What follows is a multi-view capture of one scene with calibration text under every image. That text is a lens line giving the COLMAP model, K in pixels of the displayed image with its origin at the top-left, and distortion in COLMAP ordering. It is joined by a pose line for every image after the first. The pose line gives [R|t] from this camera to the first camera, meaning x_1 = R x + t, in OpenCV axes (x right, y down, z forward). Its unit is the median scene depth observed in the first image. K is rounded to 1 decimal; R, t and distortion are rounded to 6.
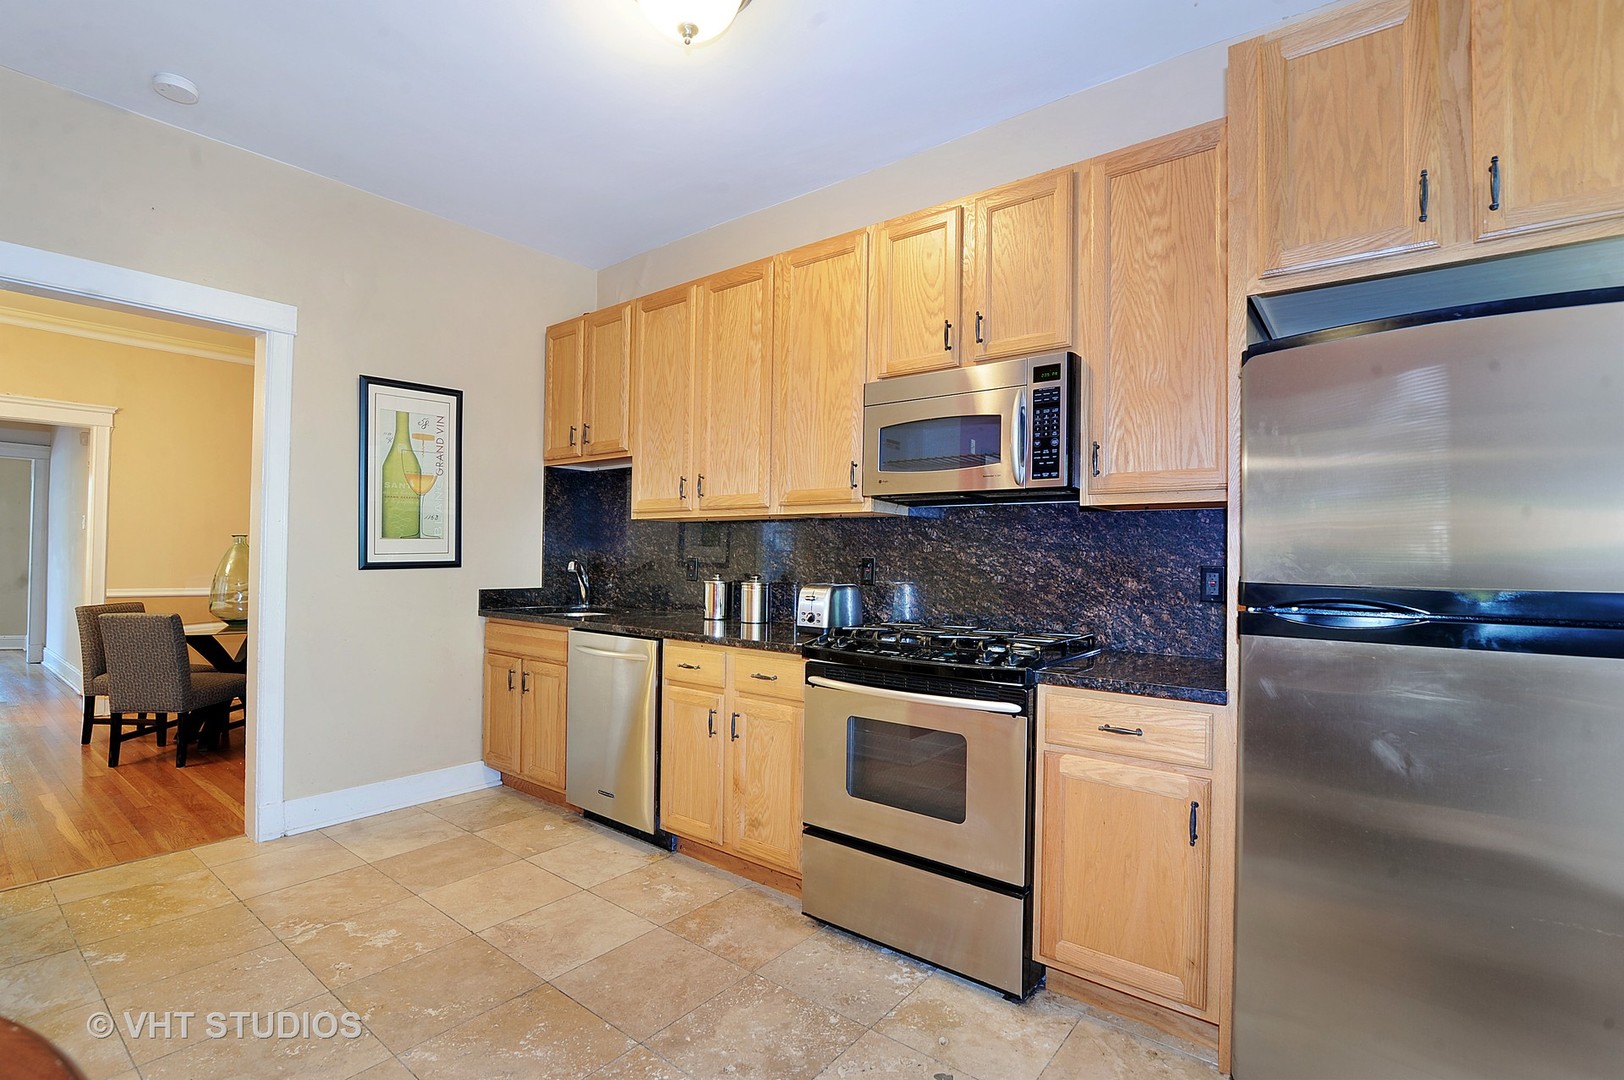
lens RADIAL K [[753.4, 0, 818.9], [0, 753.4, 543.1], [0, 0, 1]] dist [-0.018660, 0.000222]
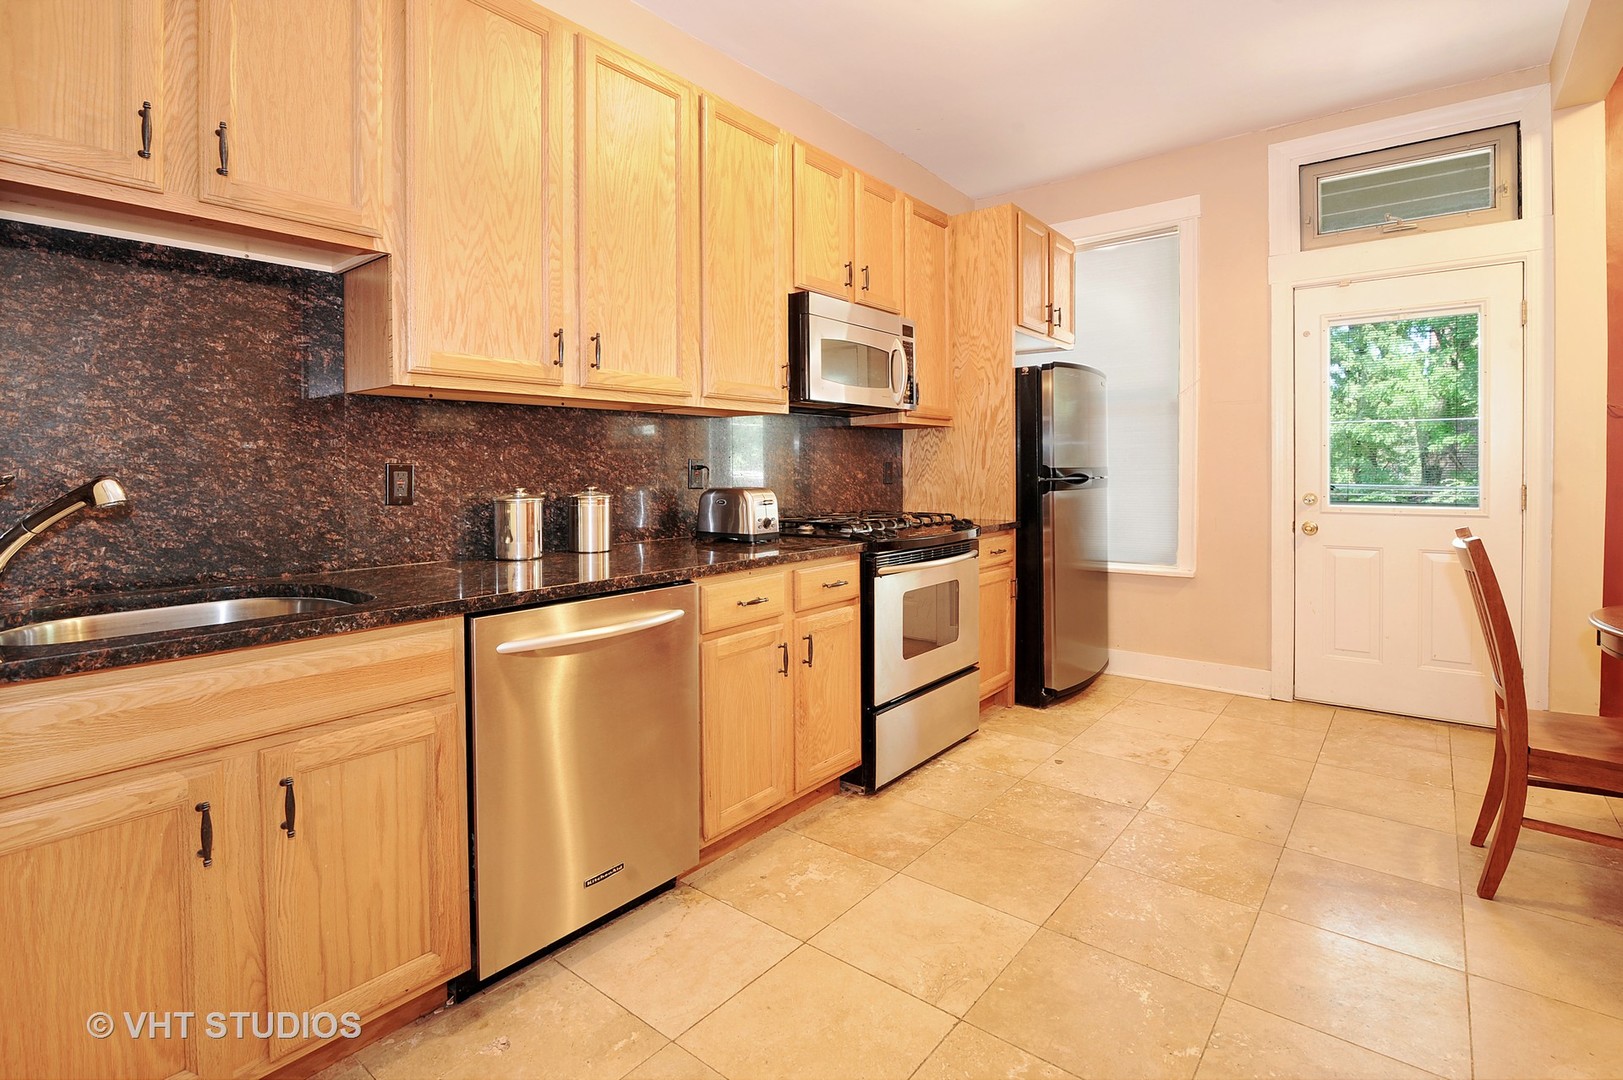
lens RADIAL K [[722.9, 0, 807.9], [0, 722.9, 472.2], [0, 0, 1]] dist [-0.001676, -0.000115]
pose [[0.048745, -0.022699, 0.998553, -0.954211], [-0.011445, 0.999663, 0.023283, 0.015240], [-0.998746, -0.012564, 0.048469, 0.959655]]
